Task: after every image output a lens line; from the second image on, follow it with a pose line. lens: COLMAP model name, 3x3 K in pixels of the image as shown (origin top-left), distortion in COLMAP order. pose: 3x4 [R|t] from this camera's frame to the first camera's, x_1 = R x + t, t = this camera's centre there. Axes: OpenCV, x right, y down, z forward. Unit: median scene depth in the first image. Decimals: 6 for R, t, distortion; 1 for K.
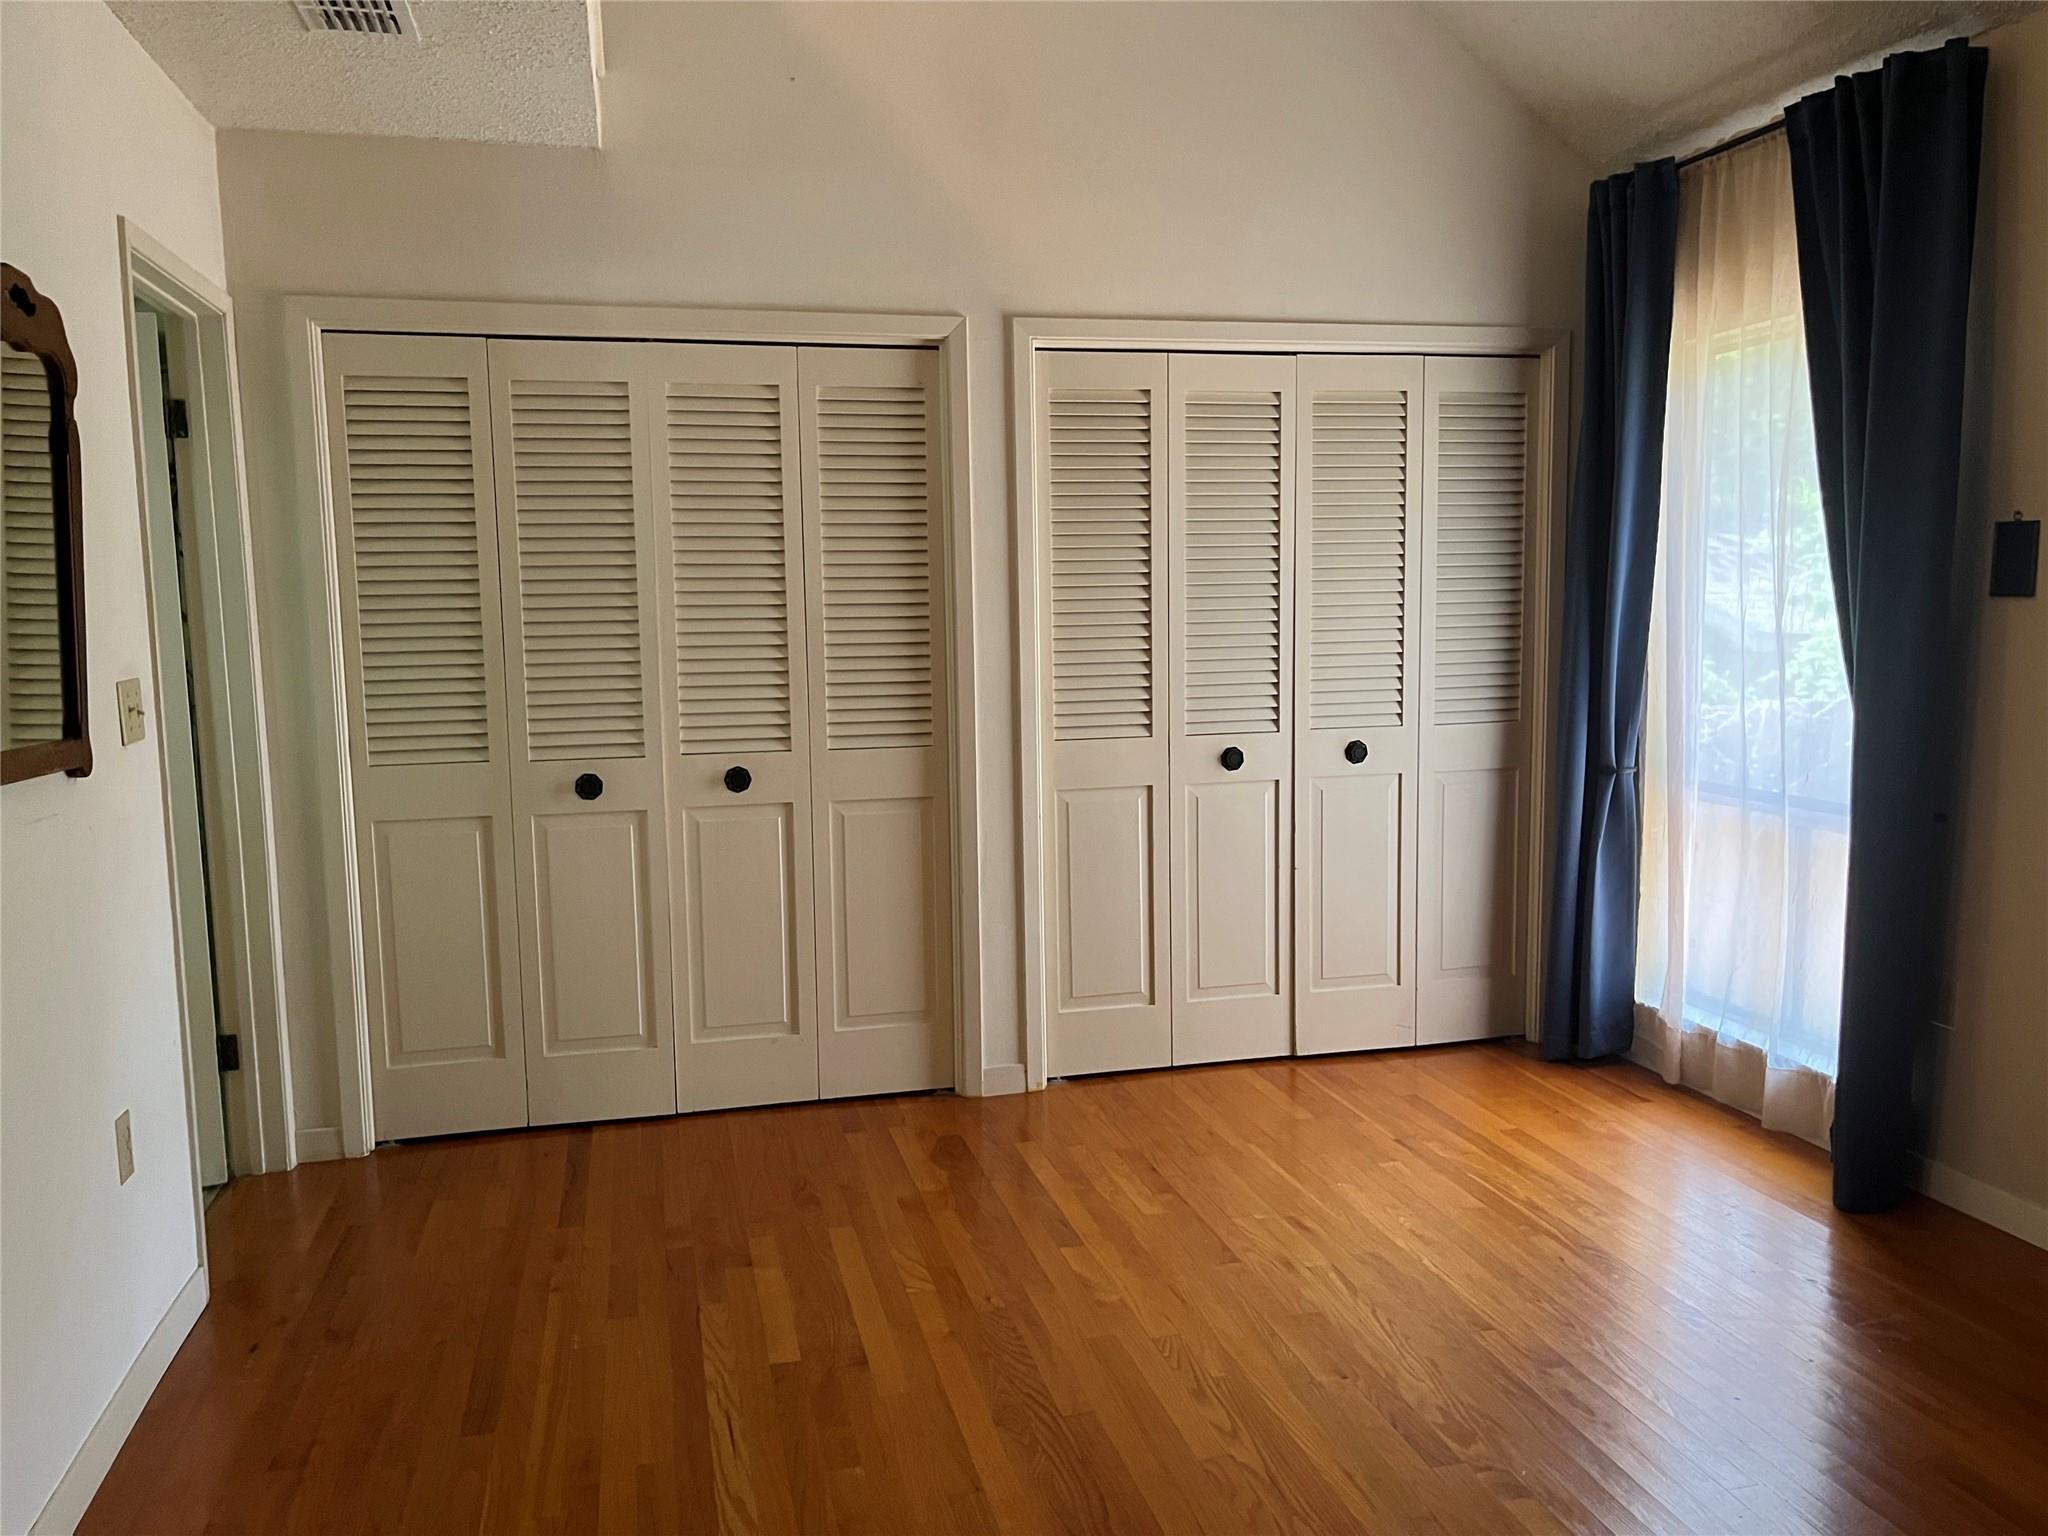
lens RADIAL K [[1557.8, 0, 1024.0], [0, 1557.8, 768.0], [0, 0, 1]] dist [0.078503, -0.104012]
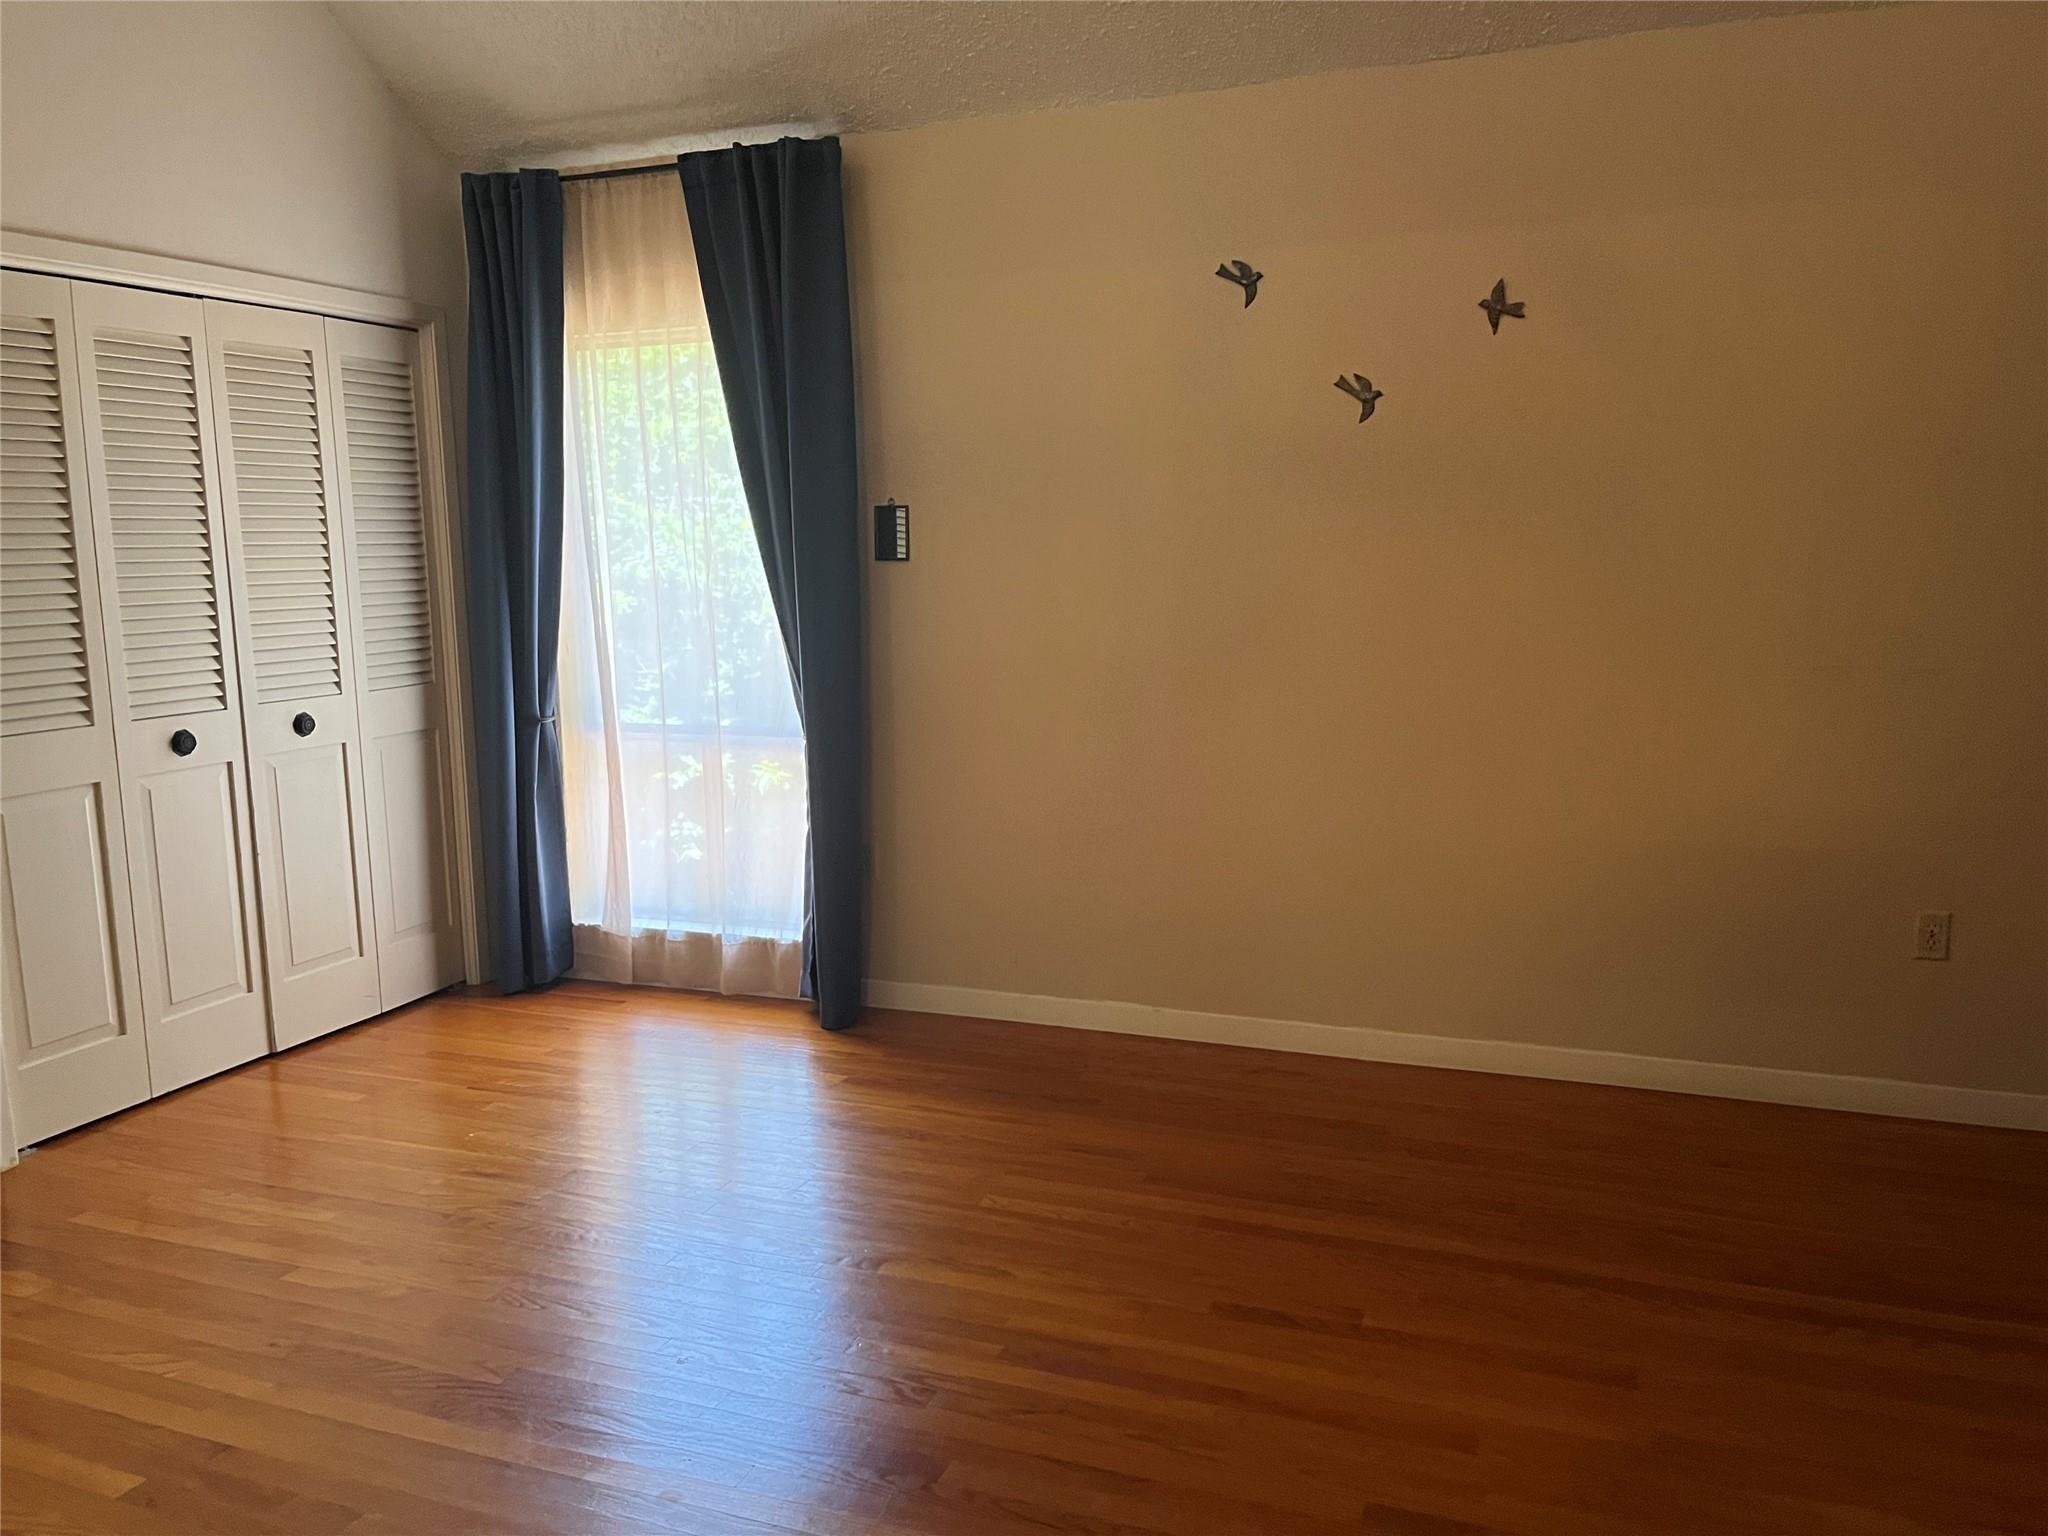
lens RADIAL K [[1557.8, 0, 1024.0], [0, 1557.8, 768.0], [0, 0, 1]] dist [0.078503, -0.104012]
pose [[0.591443, -0.110265, 0.798772, -0.308133], [0.096680, 0.993157, 0.065512, -0.004447], [-0.800530, 0.038479, 0.598057, 0.070634]]
